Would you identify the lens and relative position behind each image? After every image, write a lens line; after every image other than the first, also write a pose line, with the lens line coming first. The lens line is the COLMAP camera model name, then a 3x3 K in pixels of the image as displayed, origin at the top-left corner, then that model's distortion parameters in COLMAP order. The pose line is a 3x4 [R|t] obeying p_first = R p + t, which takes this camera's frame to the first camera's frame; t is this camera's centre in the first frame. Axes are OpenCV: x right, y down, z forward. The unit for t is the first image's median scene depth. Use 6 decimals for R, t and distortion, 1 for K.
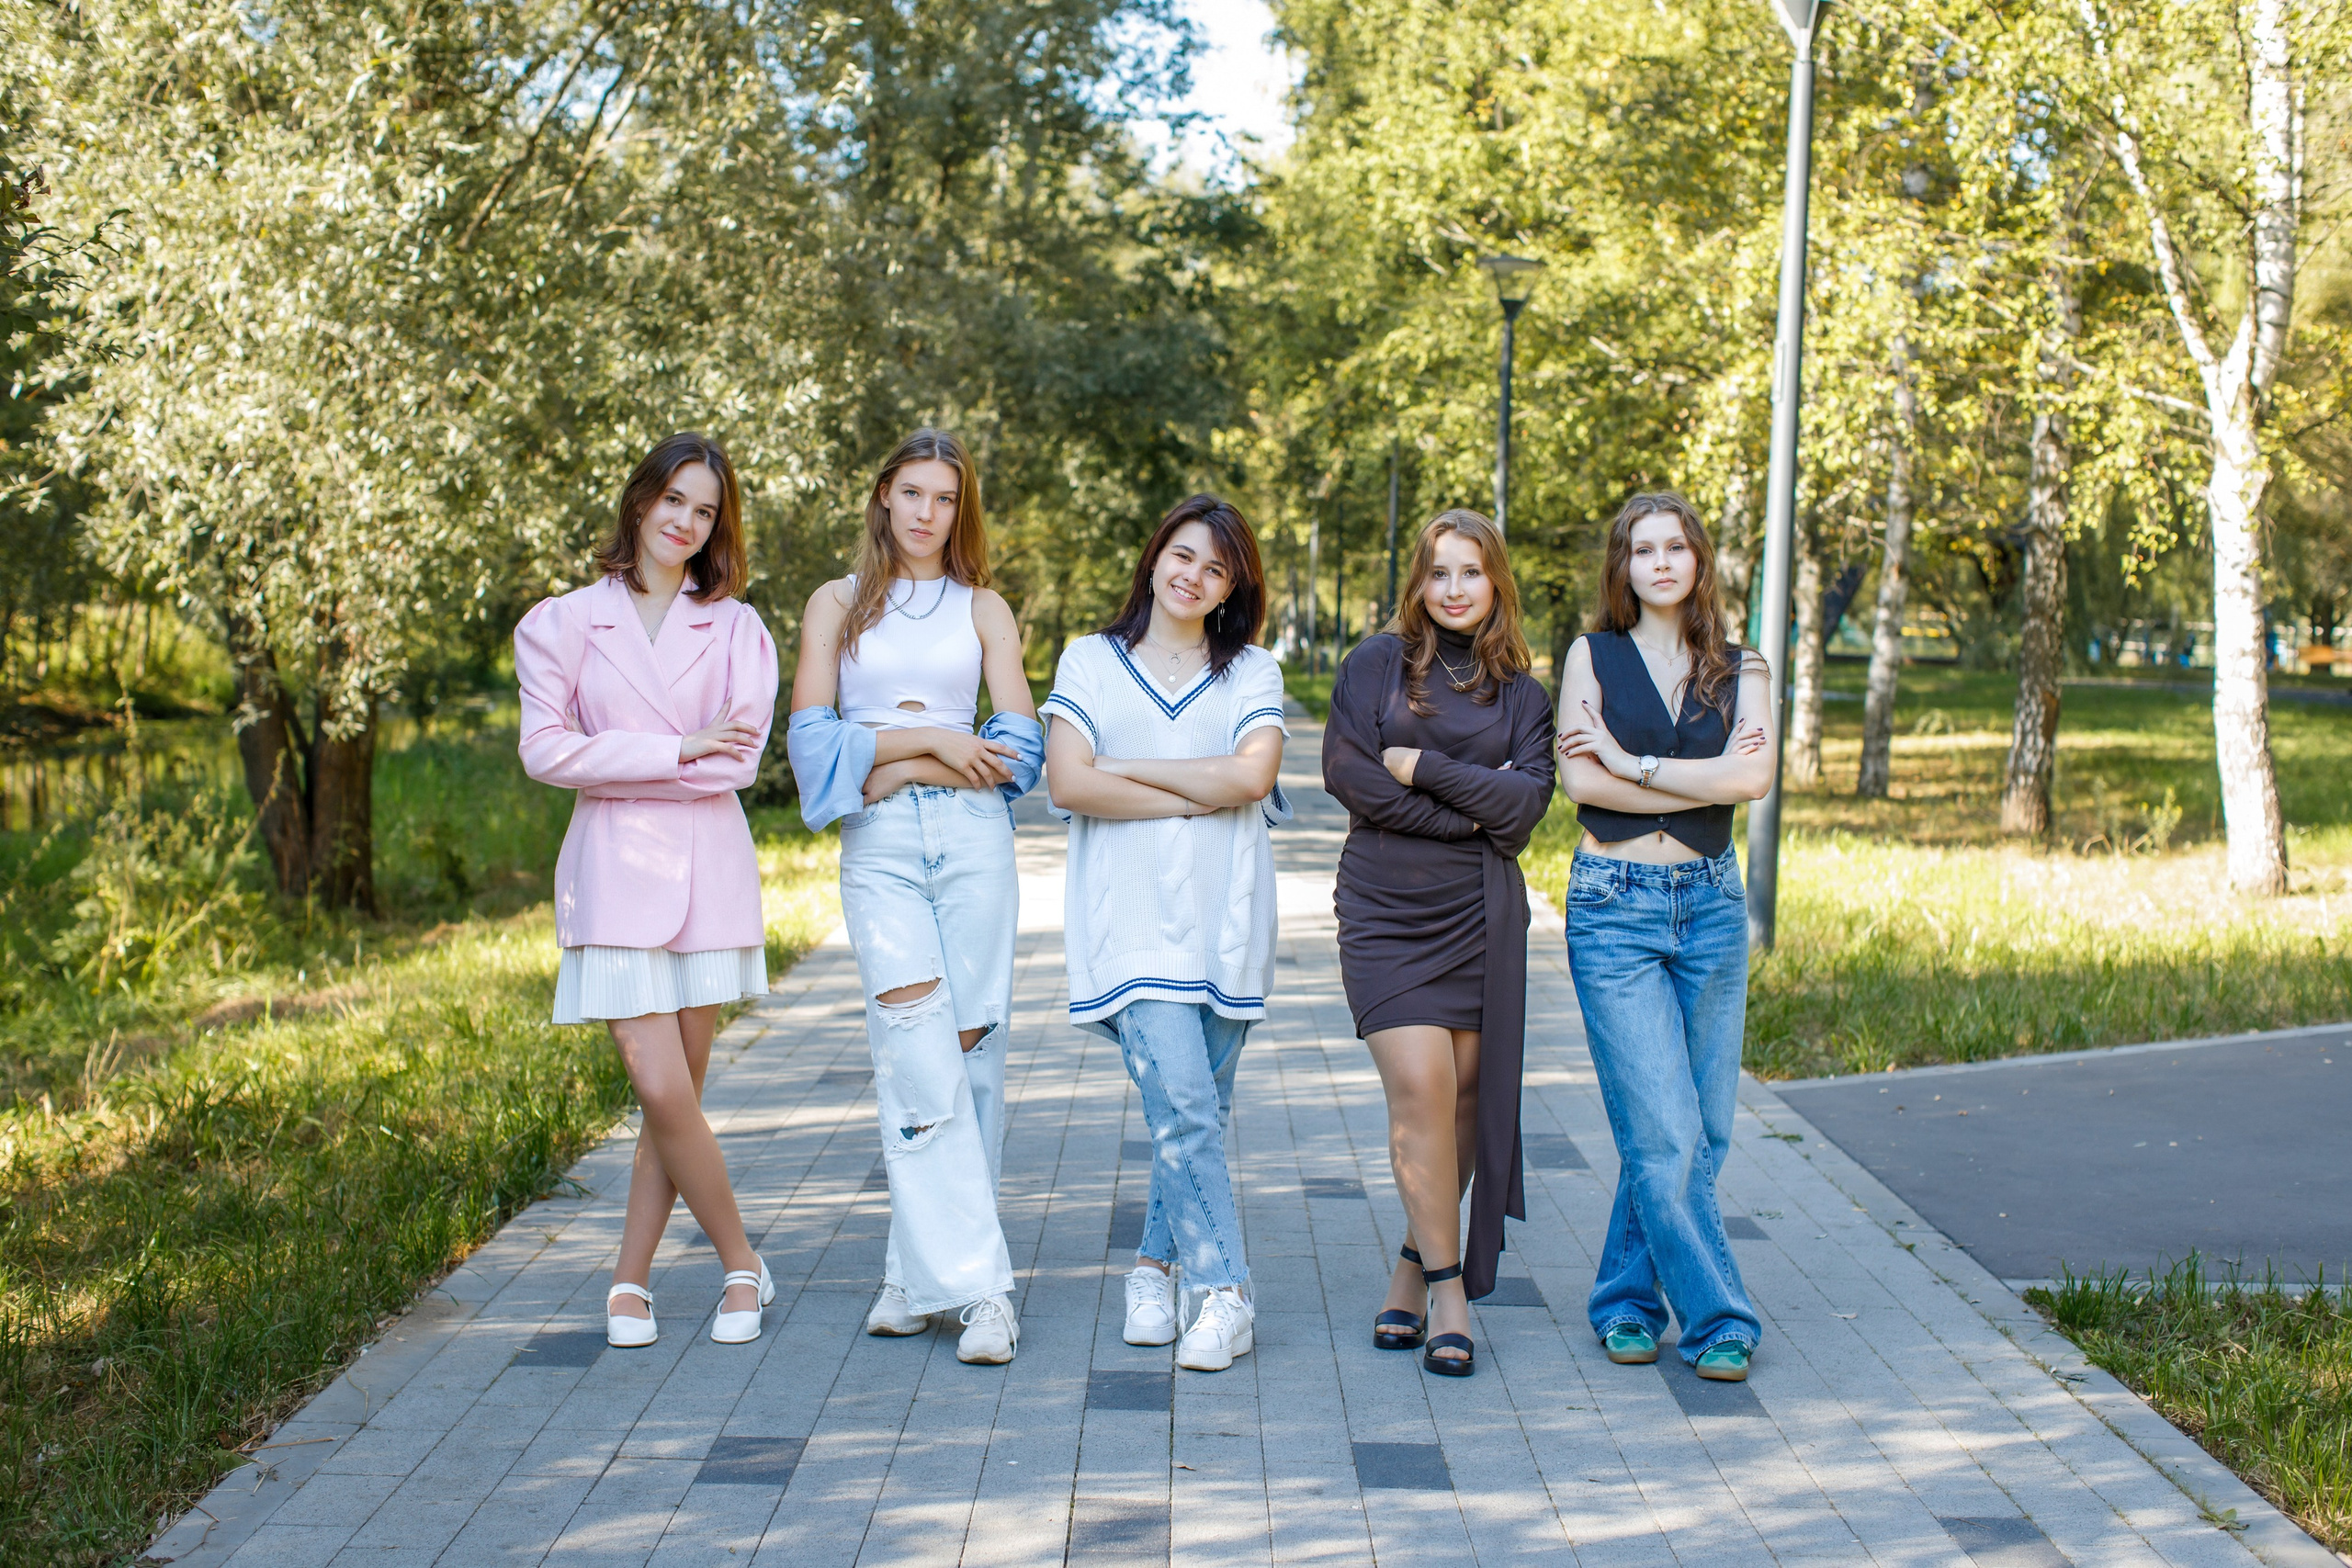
lens RADIAL K [[3367.7, 0, 1176.0], [0, 3367.7, 784.0], [0, 0, 1]] dist [-0.201218, 0.423655]
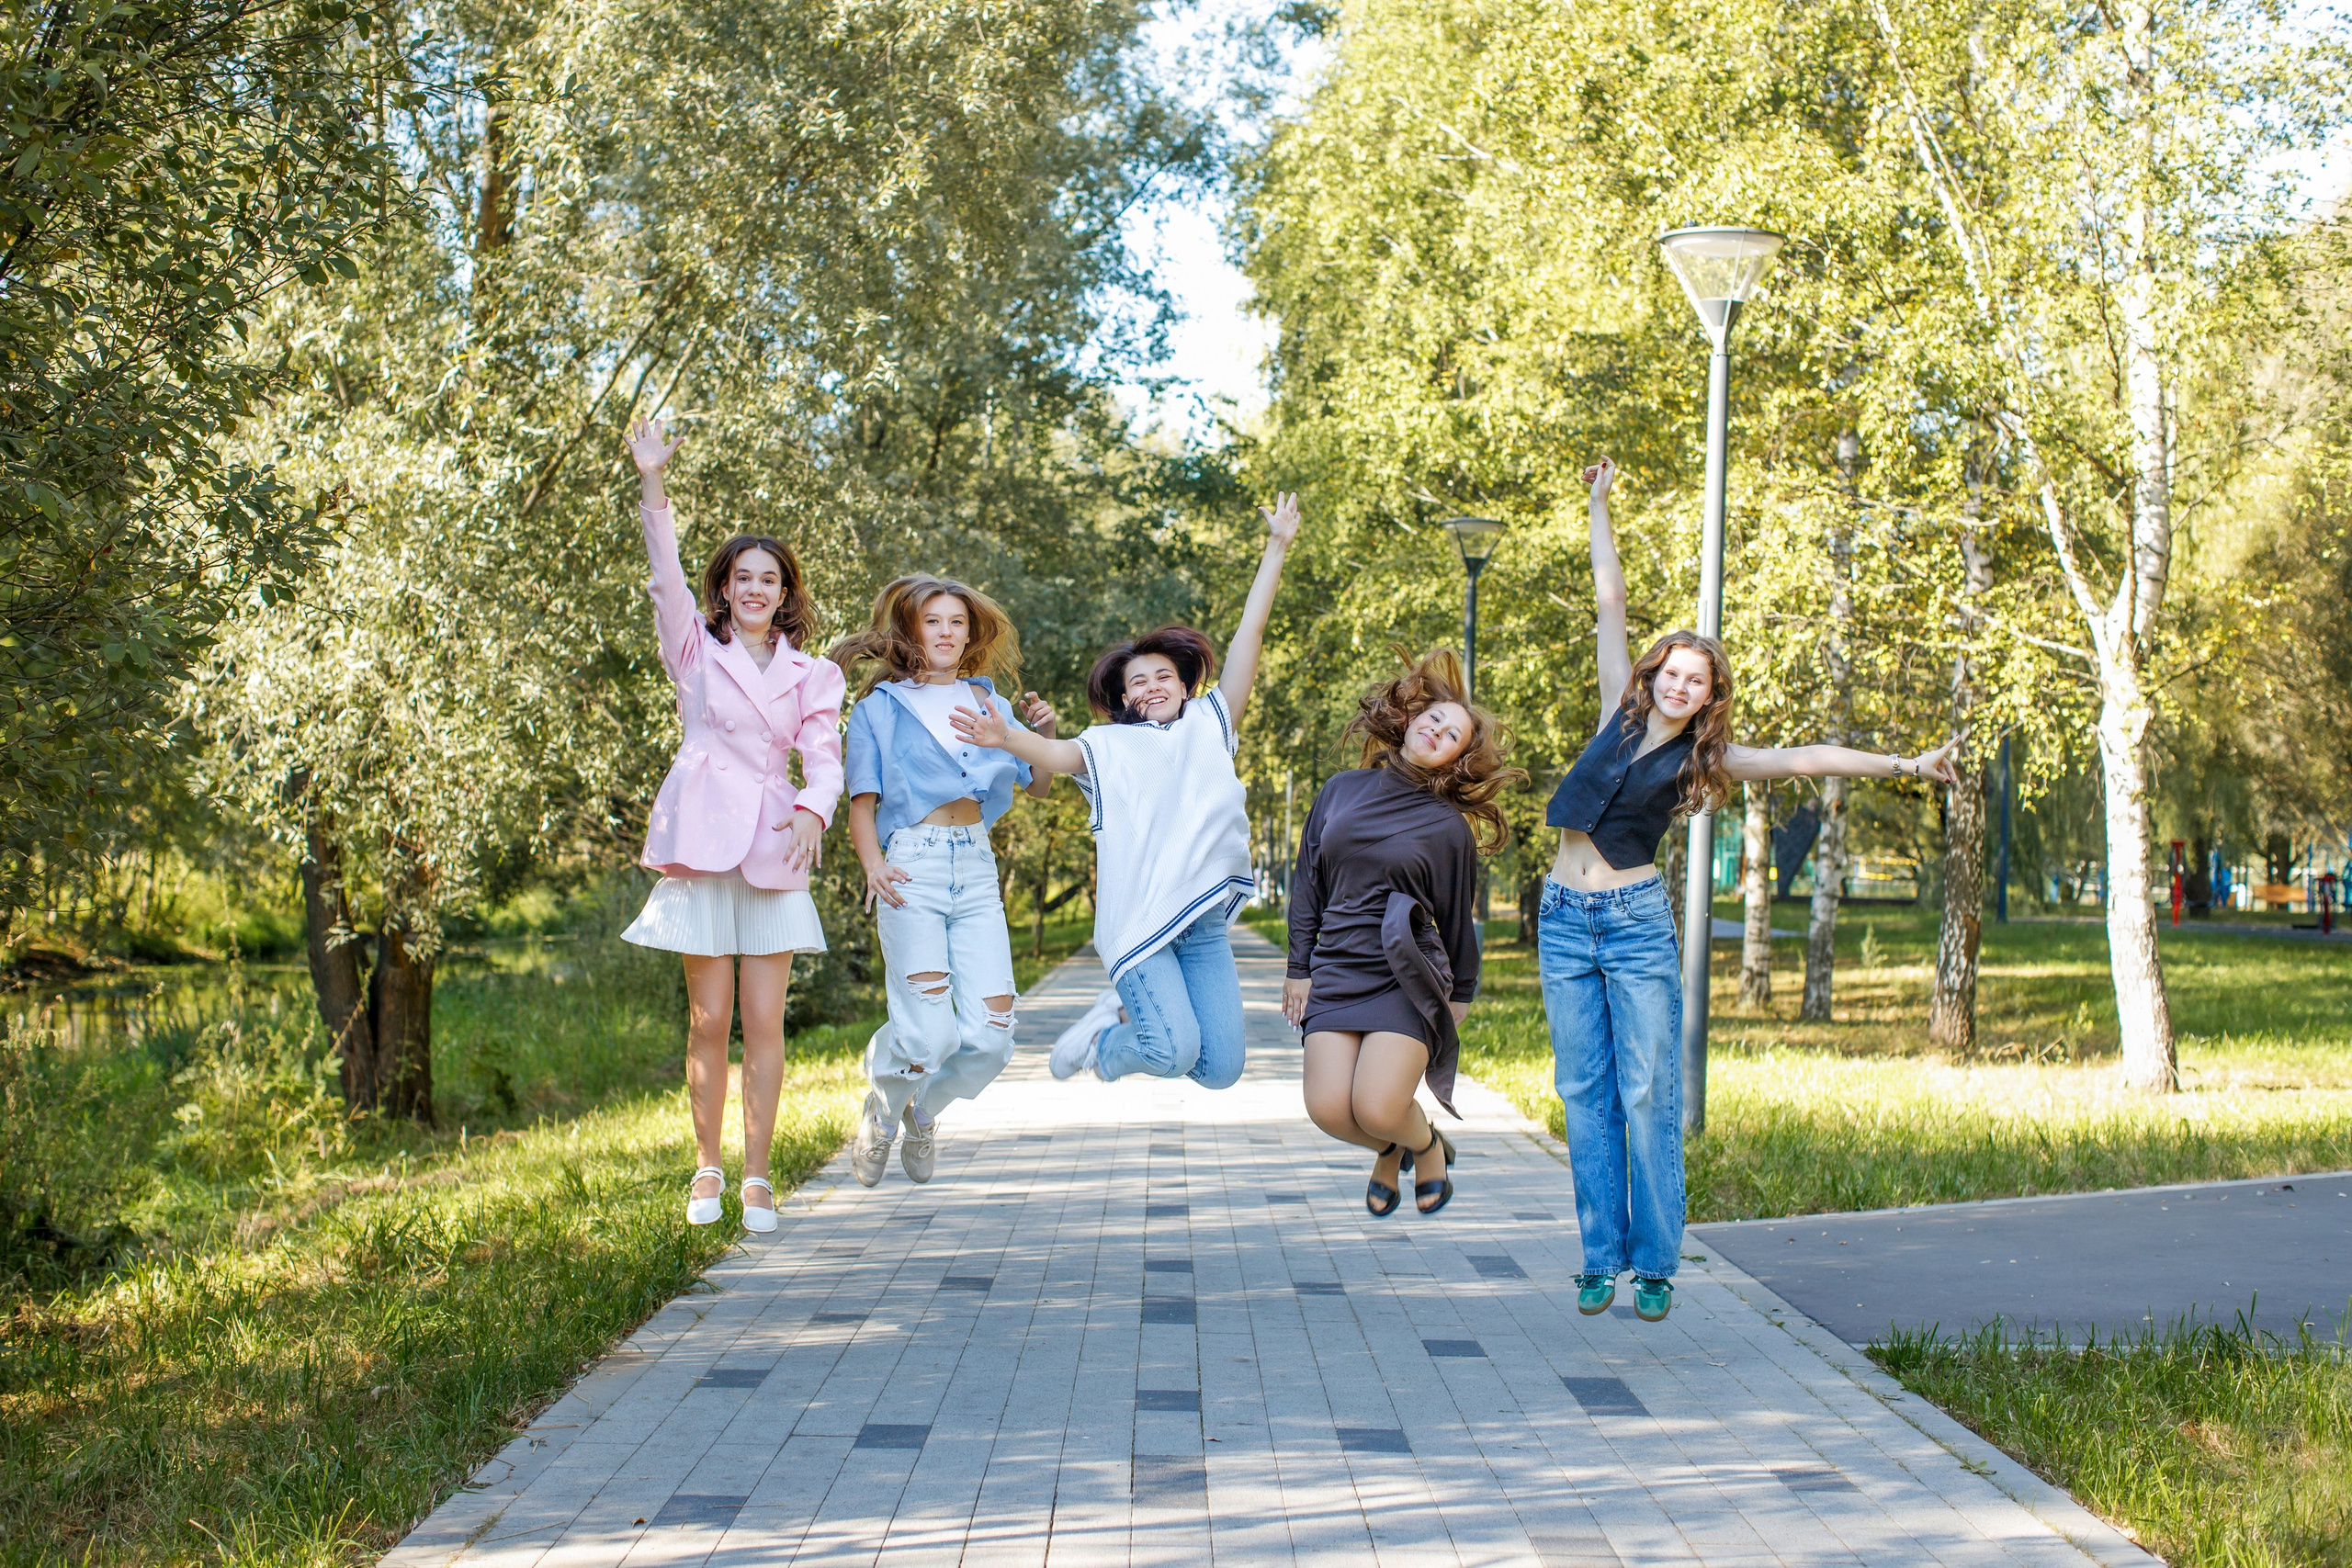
lens RADIAL K [[3466.4, 0, 1061.9], [0, 3466.4, 859.7], [0, 0, 1]] dist [-0.163363, 0.023539]
pose [[0.999719, -0.003245, -0.023478, -0.009163], [0.001971, 0.998533, -0.054108, 0.016750], [0.023619, 0.054046, 0.998259, -0.147785]]
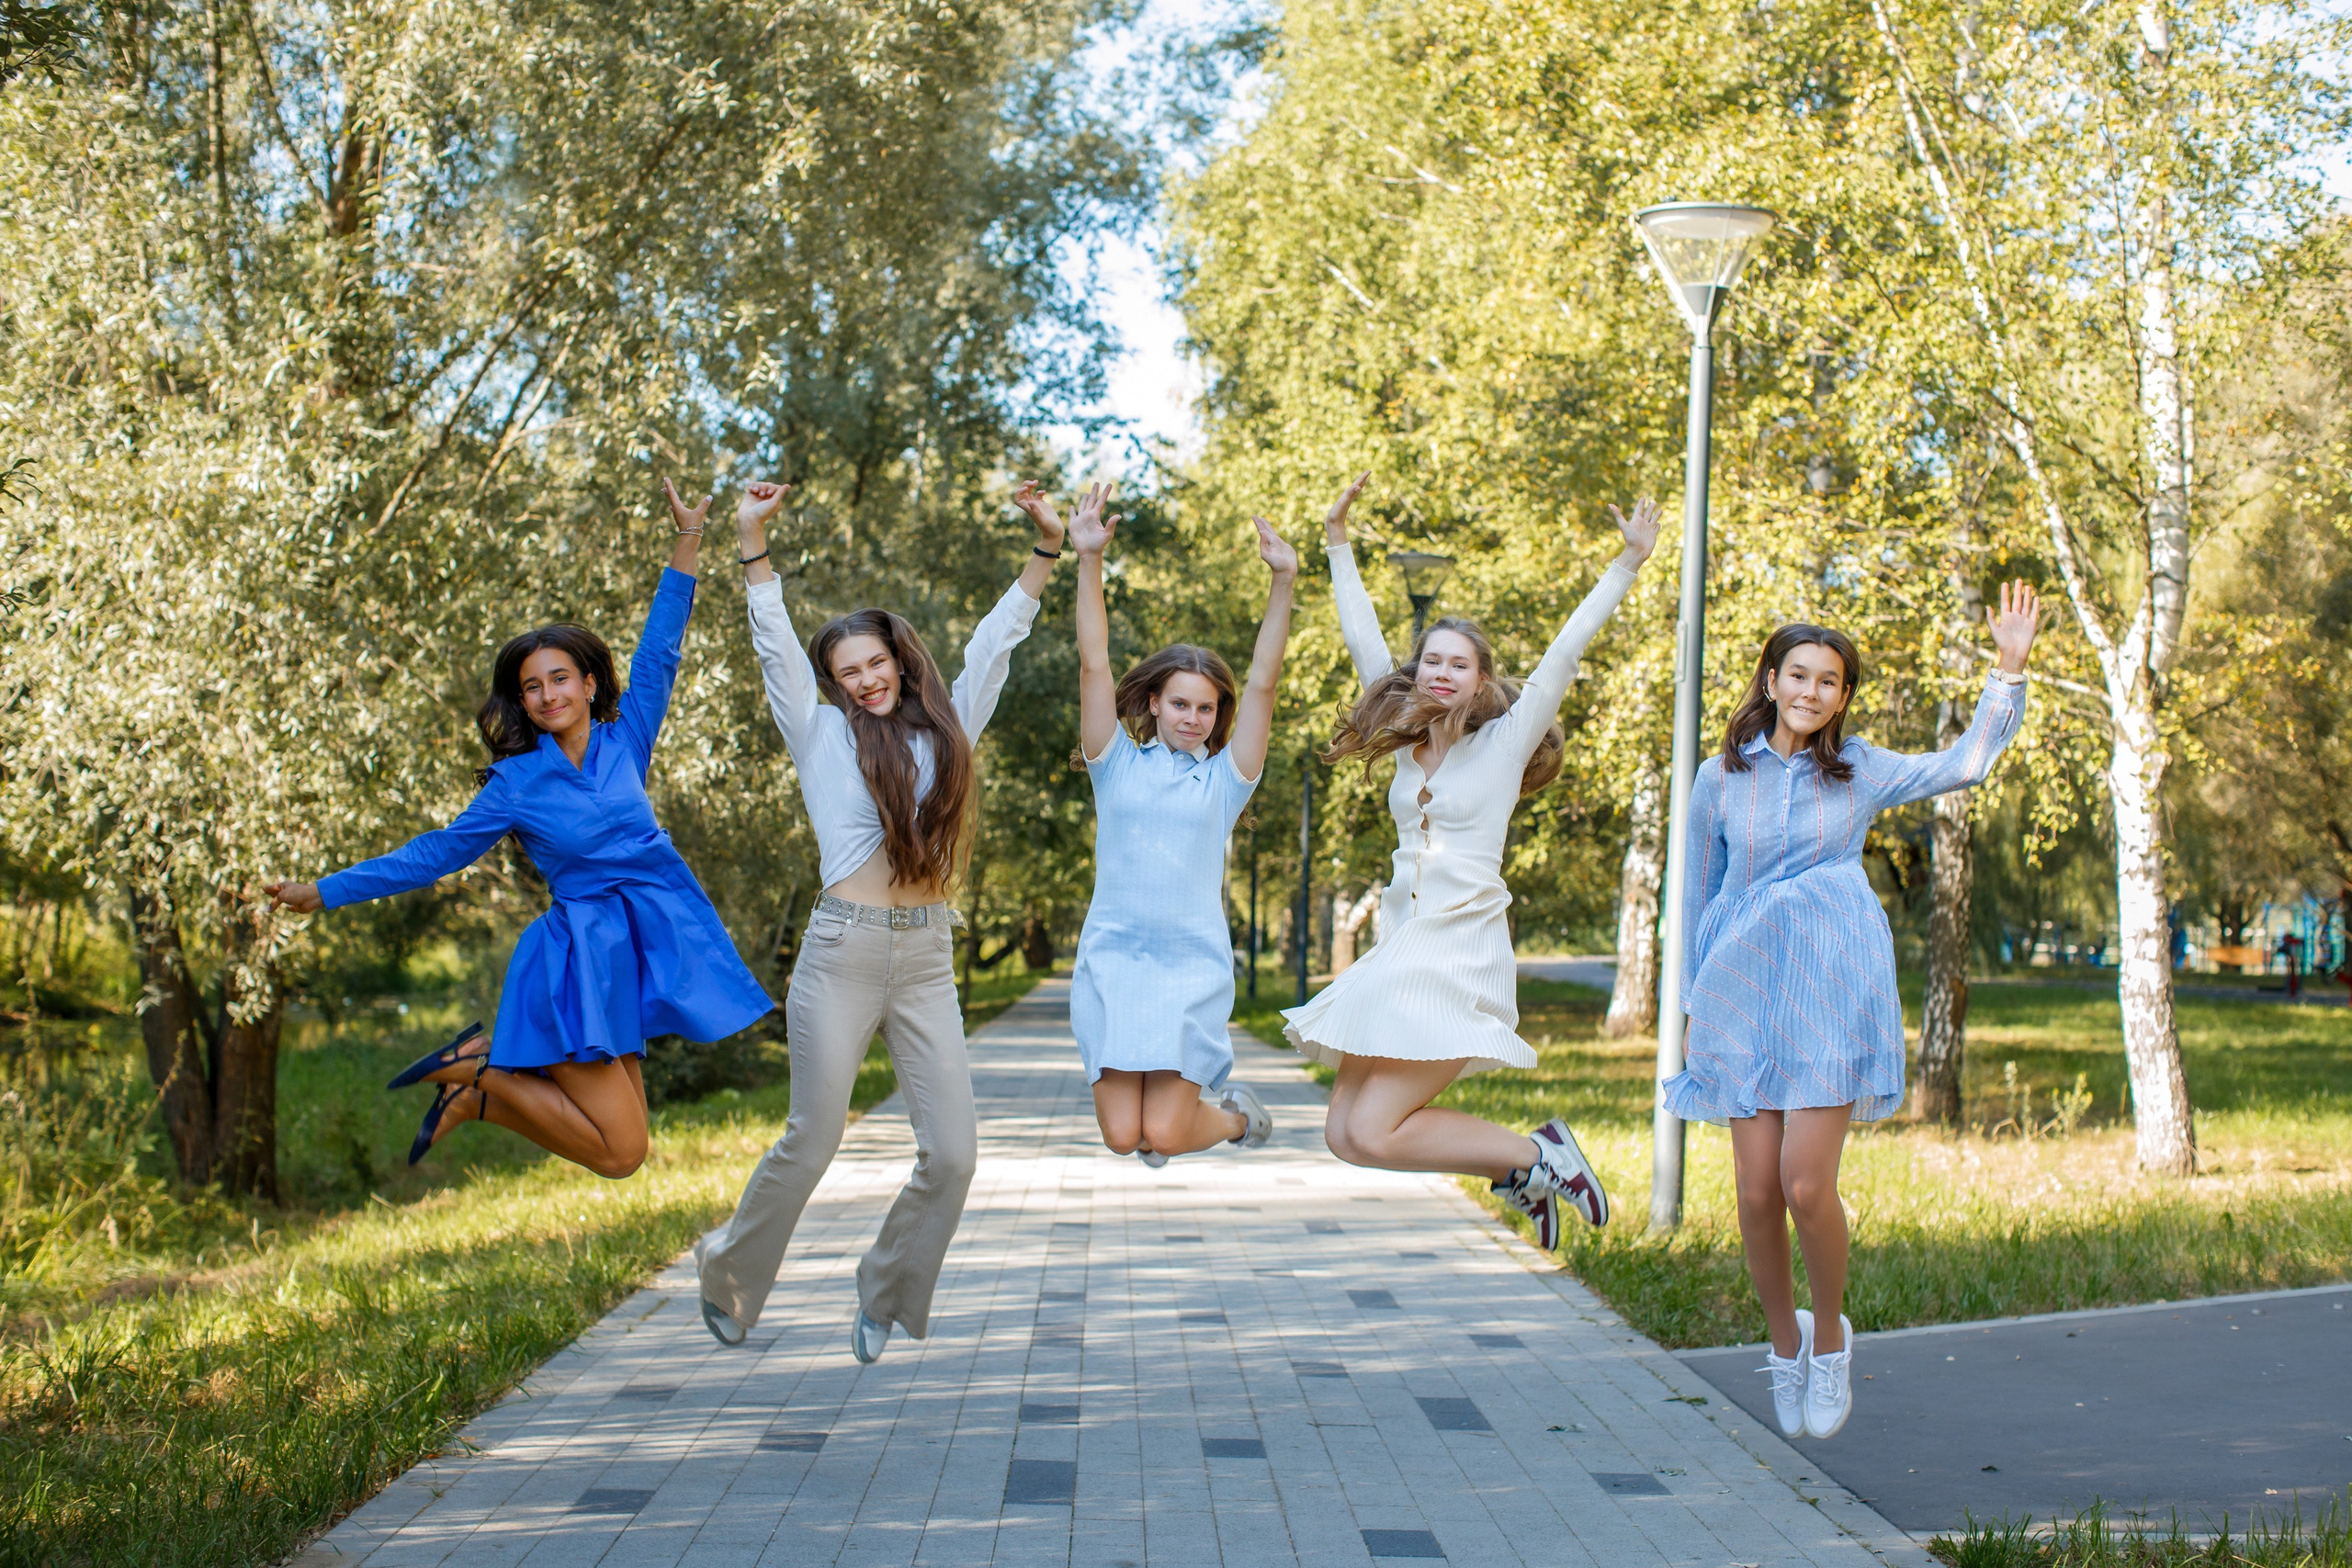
lens RADIAL K [[3367.7, 0, 1176.0], [0, 3367.7, 784.0], [0, 0, 1]] dist [-0.201218, 0.423655]
pose [[0.999707, 0.001569, 0.024155, 0.003016], [0.000704, 0.995593, -0.093780, 0.009149], [-0.024196, 0.093769, 0.995300, -0.000455]]
